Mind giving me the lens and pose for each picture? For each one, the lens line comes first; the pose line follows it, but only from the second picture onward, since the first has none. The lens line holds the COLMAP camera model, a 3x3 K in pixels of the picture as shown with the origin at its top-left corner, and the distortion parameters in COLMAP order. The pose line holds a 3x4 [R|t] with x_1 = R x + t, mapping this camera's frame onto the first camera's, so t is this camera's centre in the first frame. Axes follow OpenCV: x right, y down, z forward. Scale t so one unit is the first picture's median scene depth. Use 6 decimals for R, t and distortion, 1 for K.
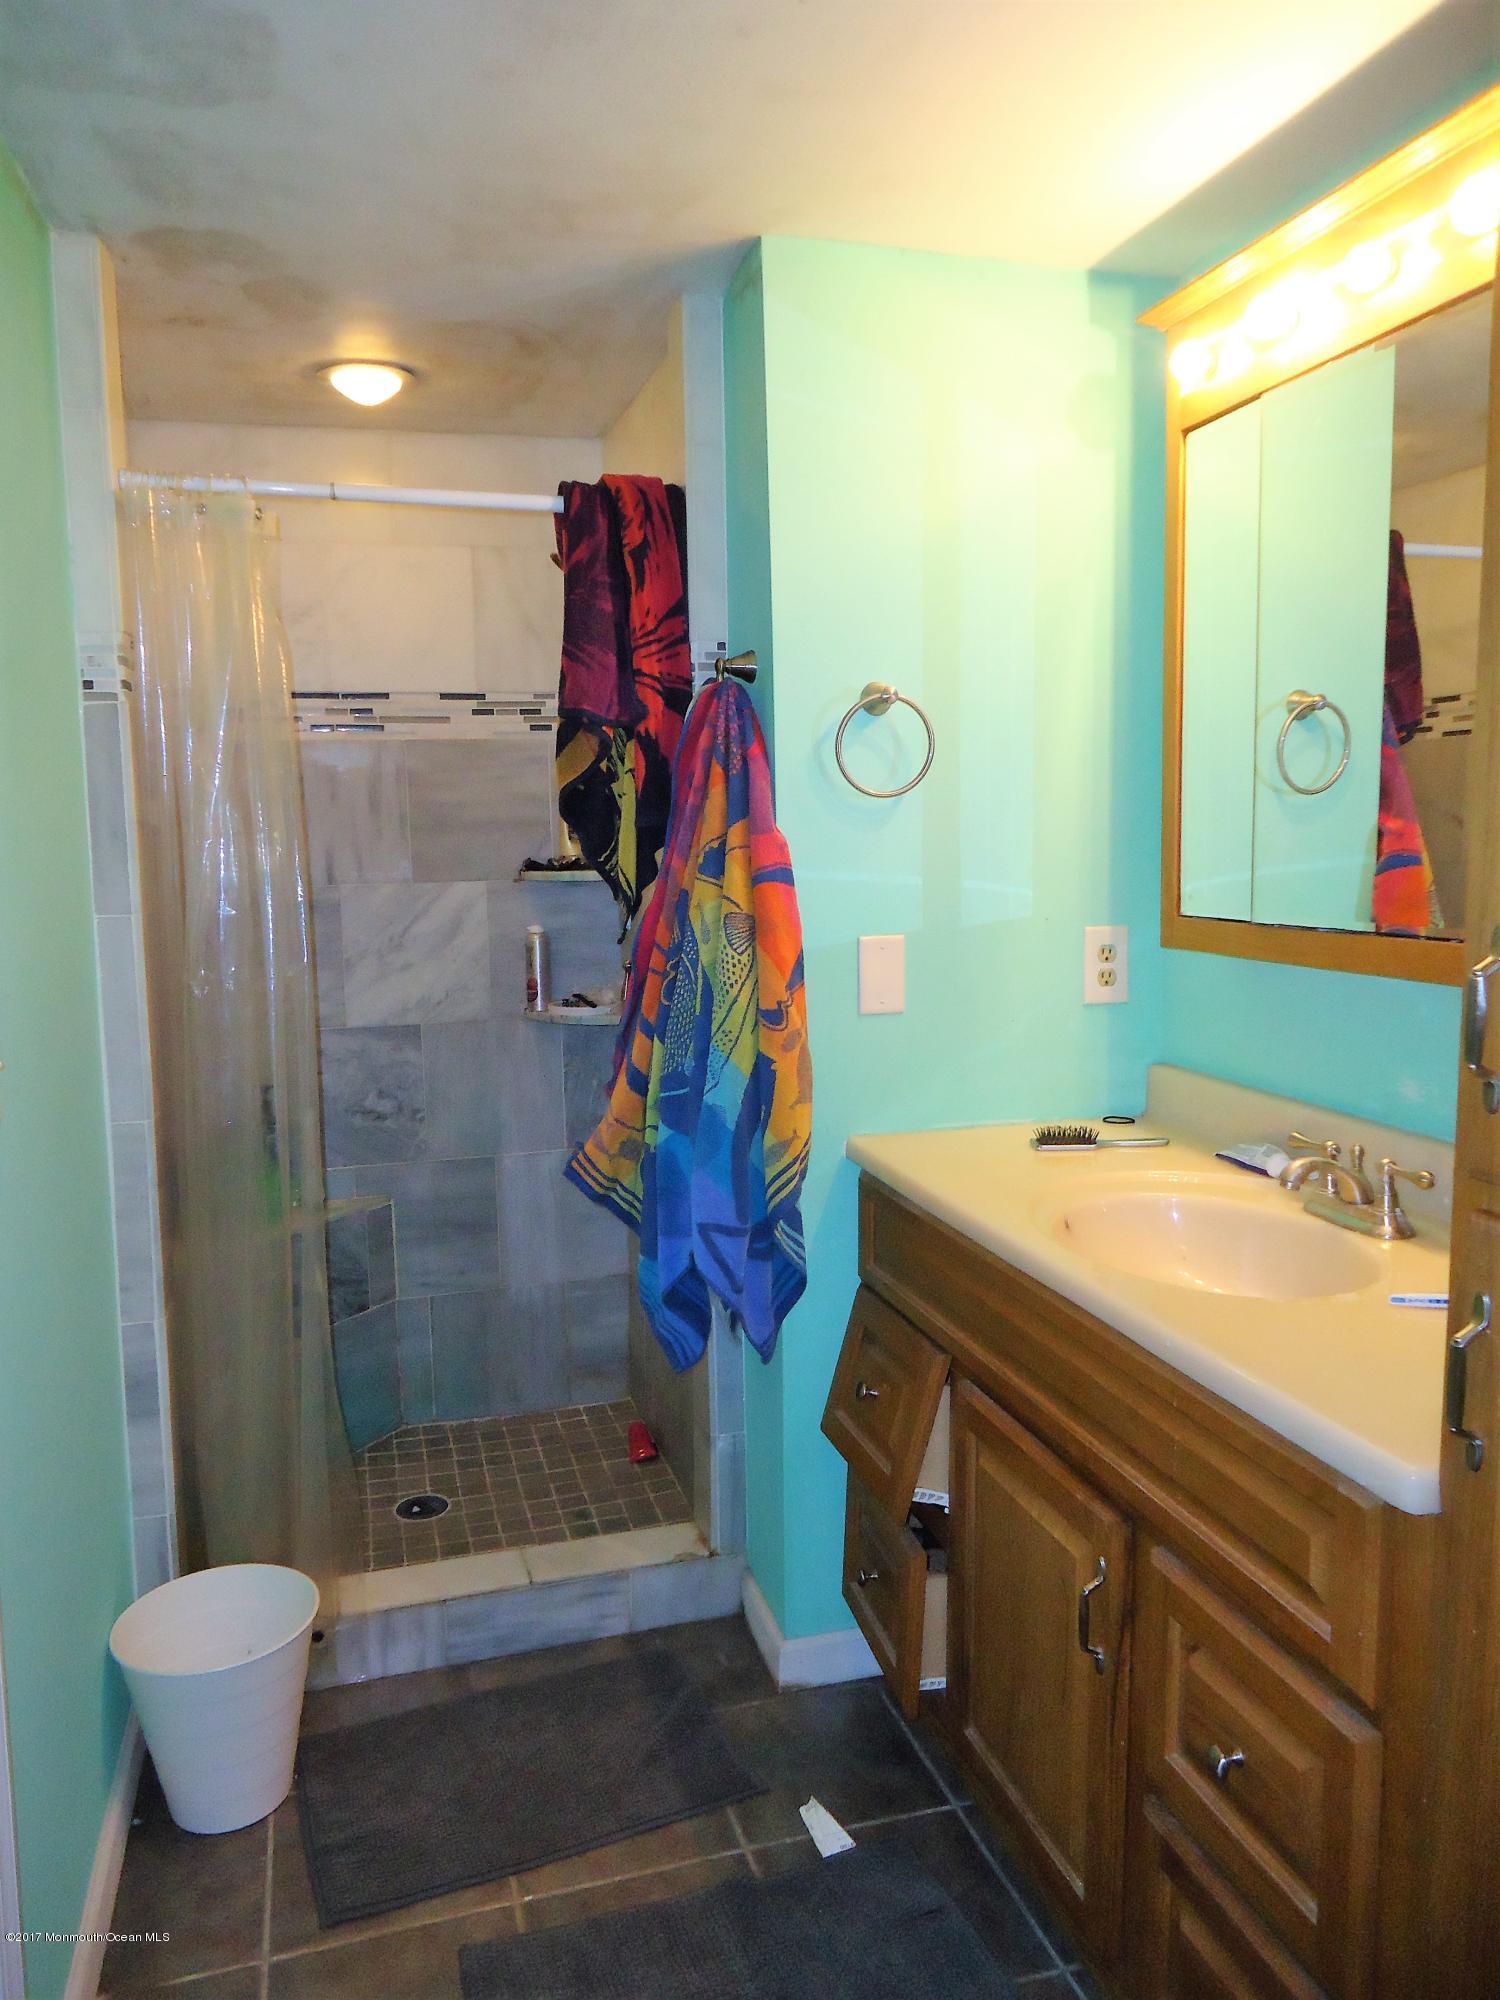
lens RADIAL K [[1470.0, 0, 753.3], [0, 1470.0, 968.3], [0, 0, 1]] dist [0.001500, 0.005649]
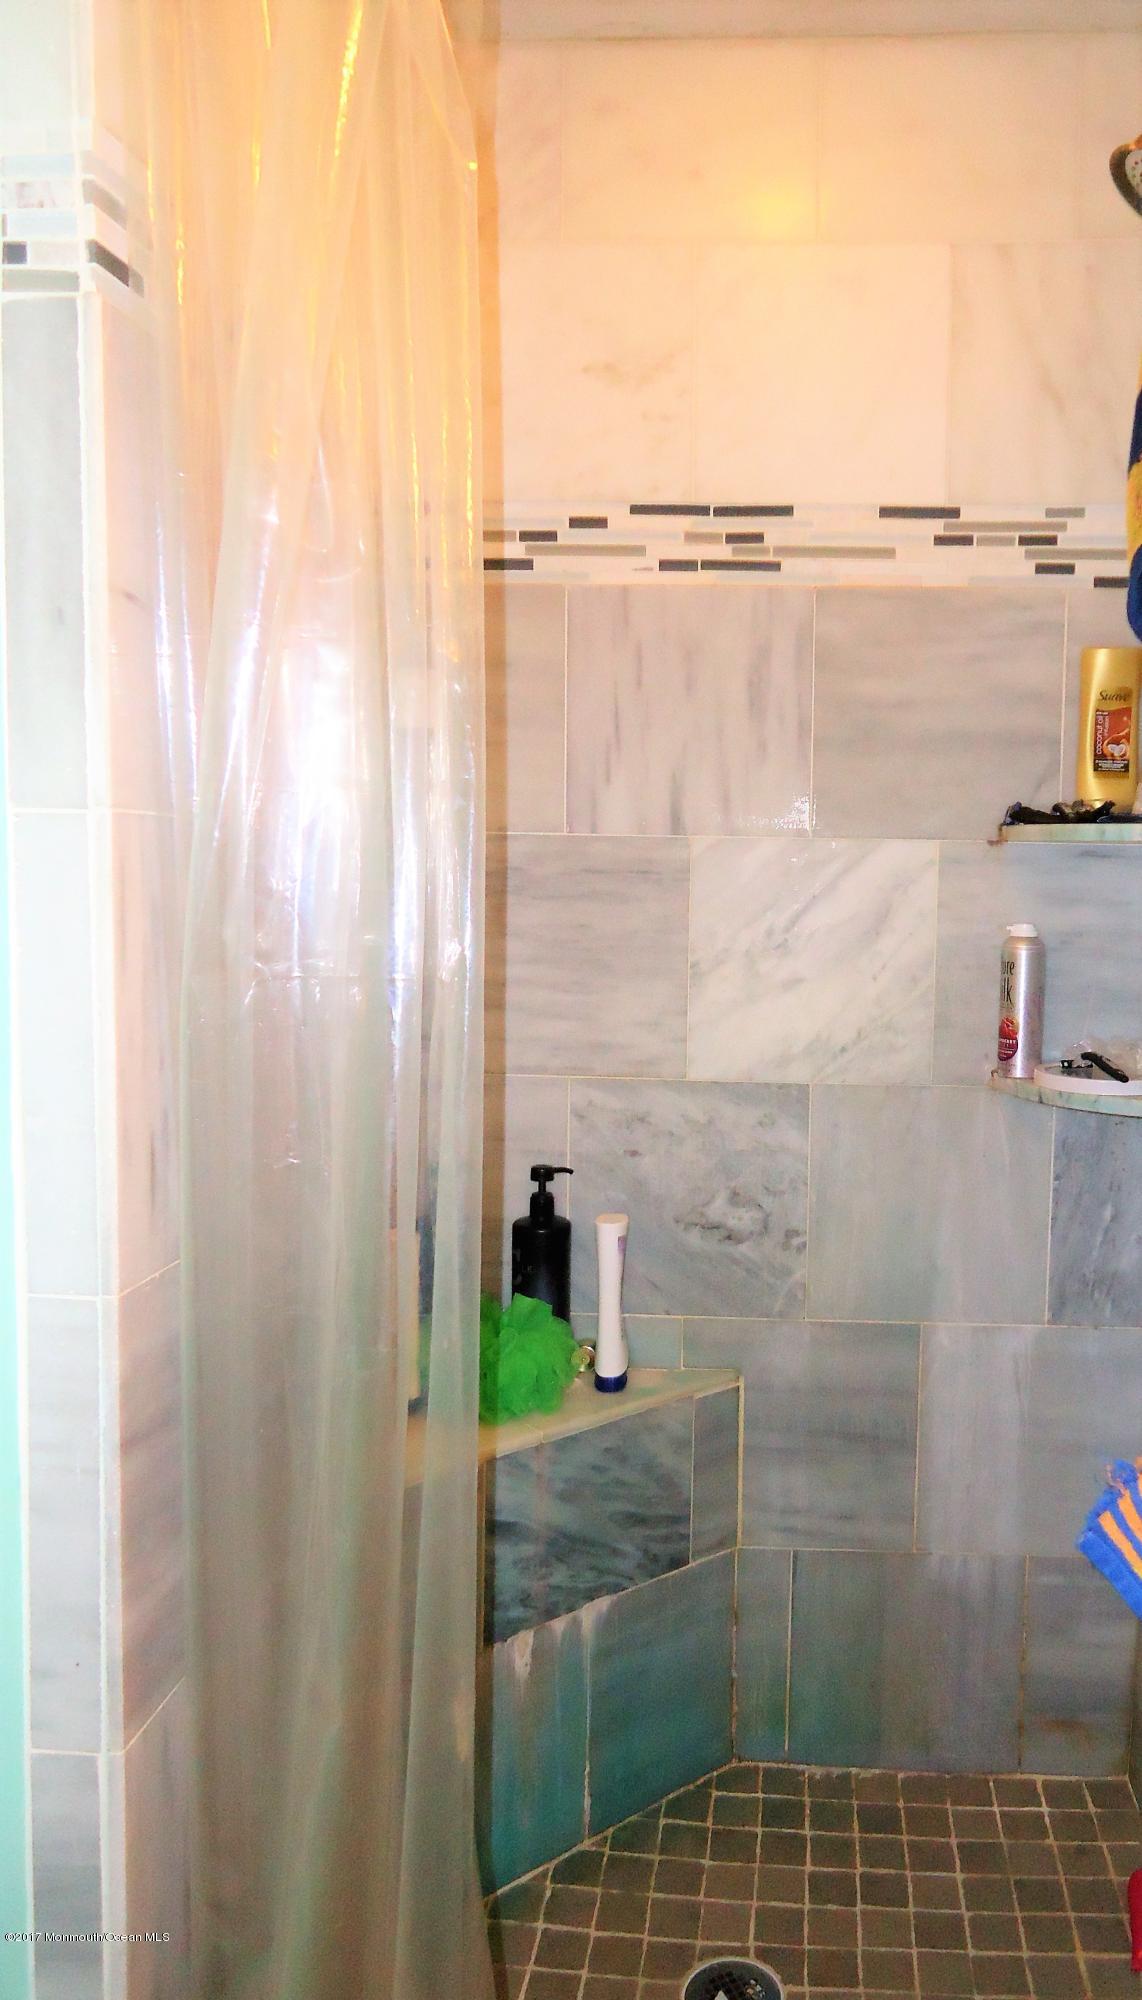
lens RADIAL K [[2321.1, 0, 571.0], [0, 2321.1, 1000.0], [0, 0, 1]] dist [-0.082239, -0.003121]
pose [[0.942405, 0.067597, -0.327572, -0.020538], [-0.067278, 0.997658, 0.012320, 0.000069], [0.327637, 0.010428, 0.944746, 0.118866]]
